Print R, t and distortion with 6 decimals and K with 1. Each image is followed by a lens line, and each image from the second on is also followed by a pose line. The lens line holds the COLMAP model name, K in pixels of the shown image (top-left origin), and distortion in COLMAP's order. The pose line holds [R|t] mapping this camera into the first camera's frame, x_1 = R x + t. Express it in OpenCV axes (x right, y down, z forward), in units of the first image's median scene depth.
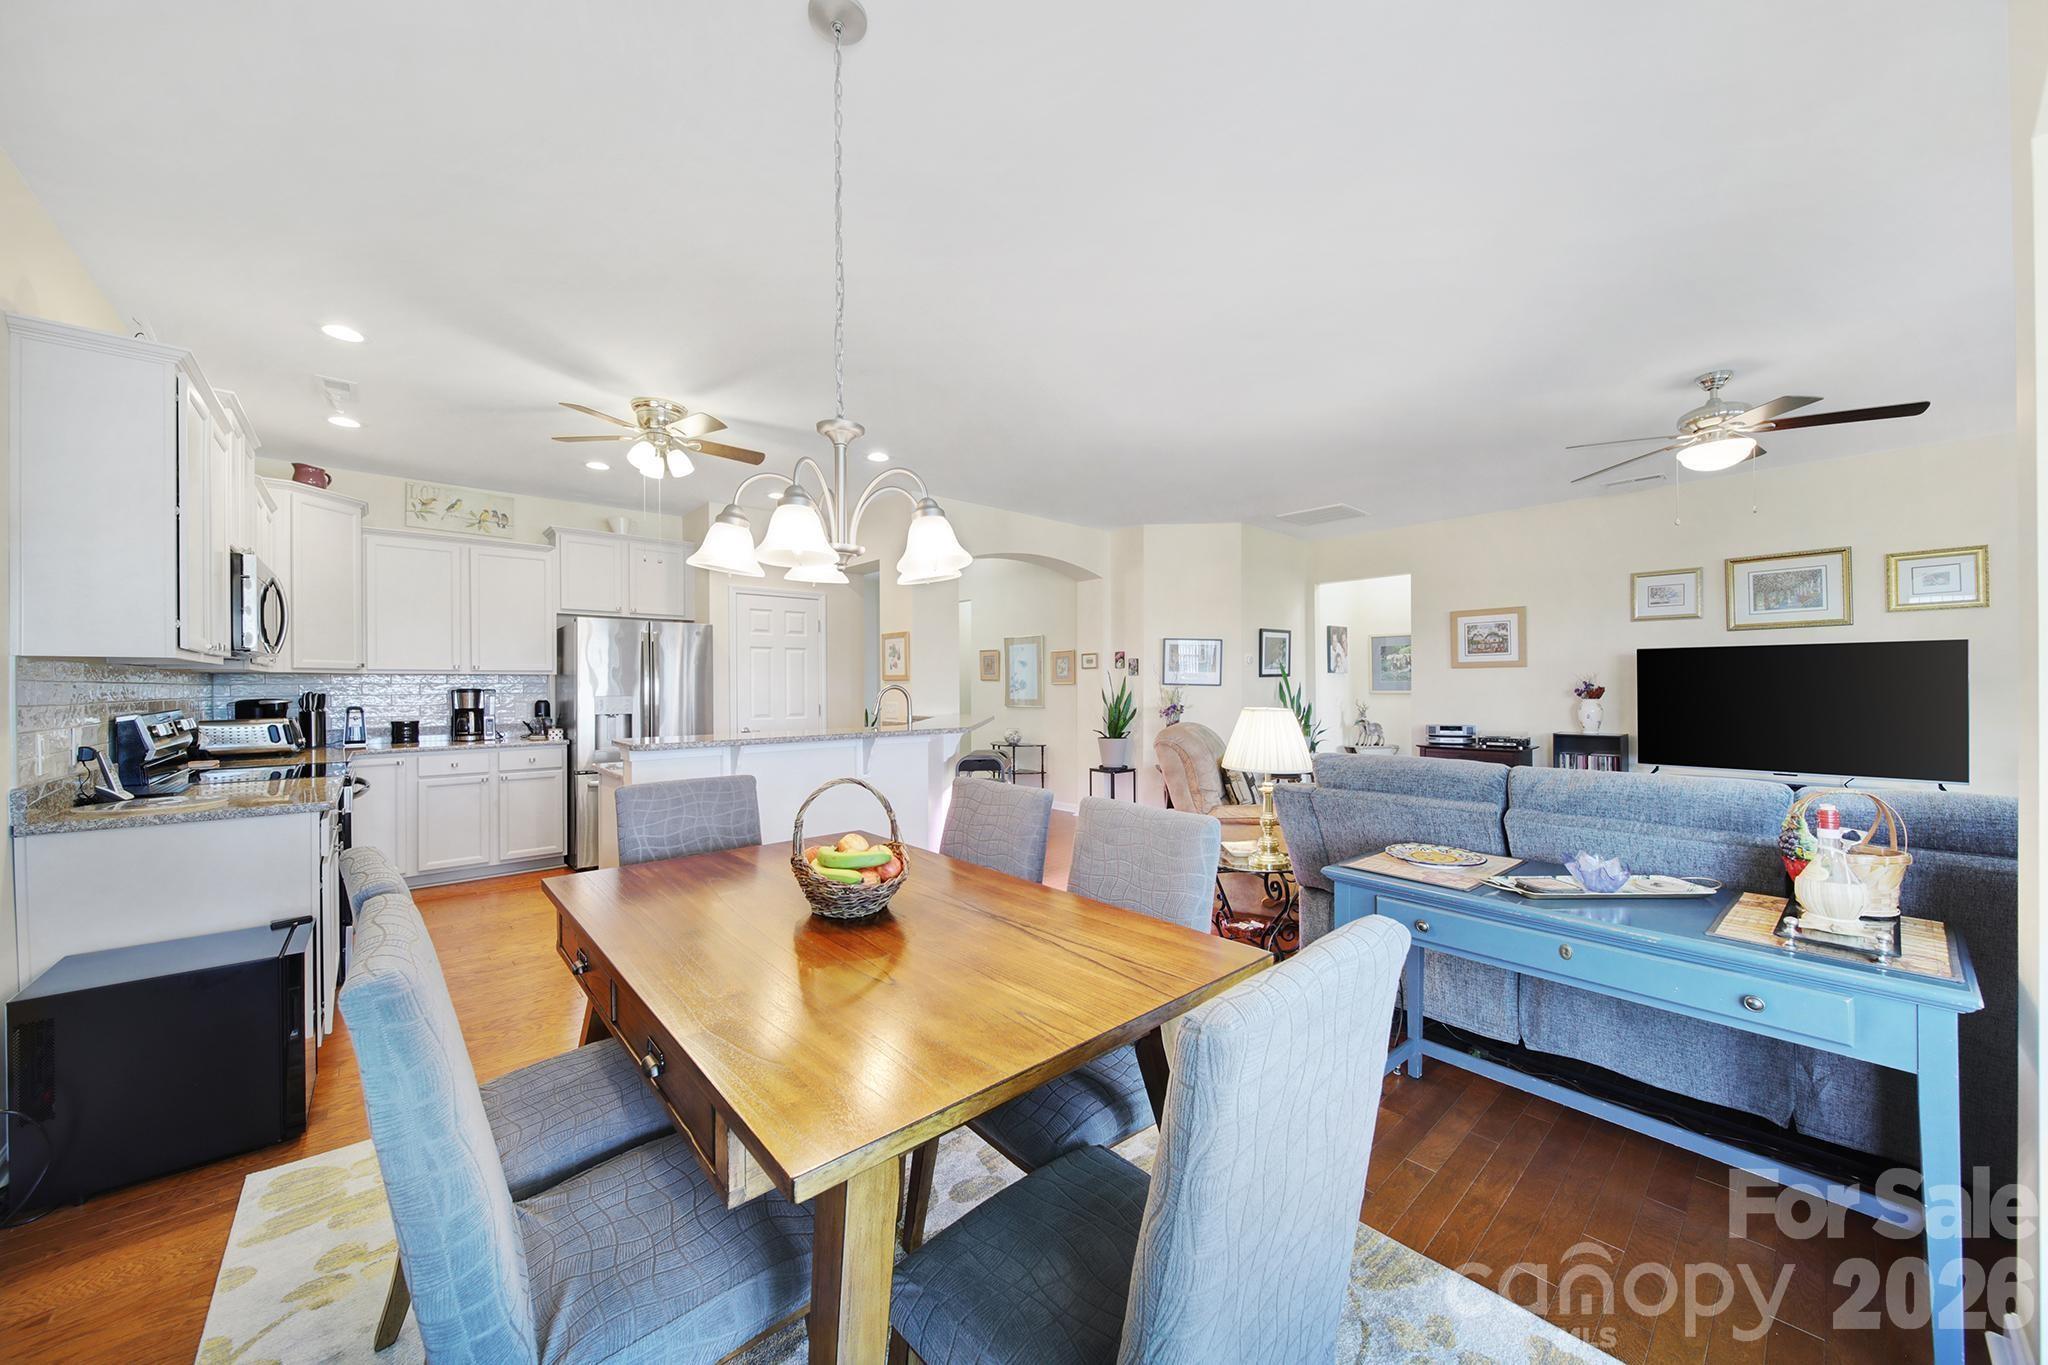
lens RADIAL K [[718.9, 0, 1028.0], [0, 718.9, 680.4], [0, 0, 1]] dist [-0.001050, -0.001234]
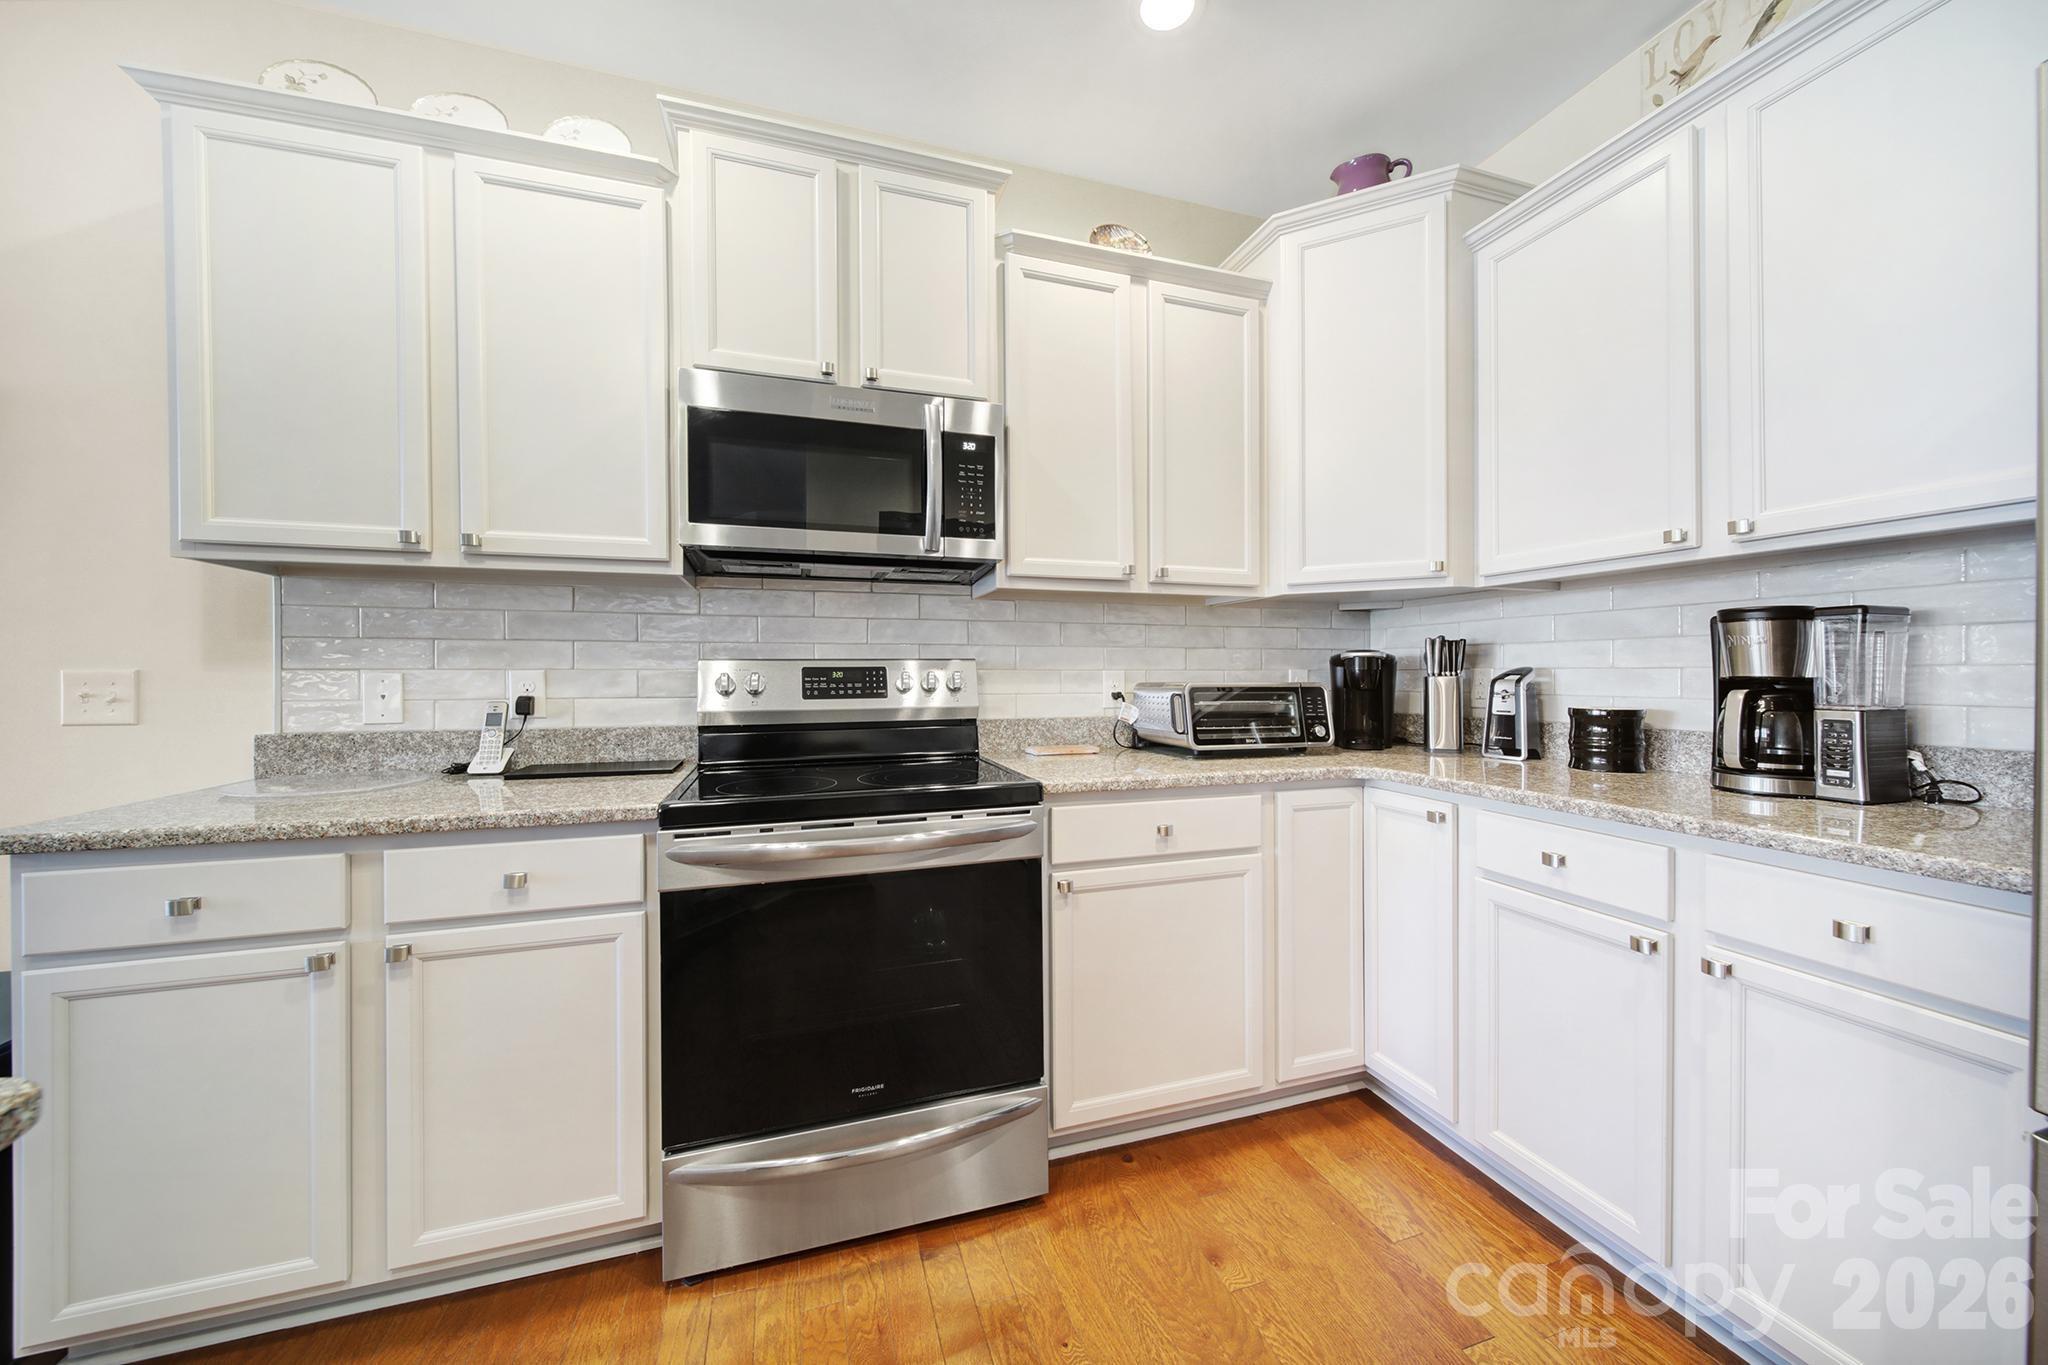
lens RADIAL K [[718.9, 0, 1029.8], [0, 718.9, 673.4], [0, 0, 1]] dist [-0.001050, -0.001234]
pose [[-0.412831, 0.009312, -0.910760, -0.355858], [0.008143, 0.999946, 0.006533, 0.028941], [0.910771, -0.004720, -0.412884, 0.755594]]
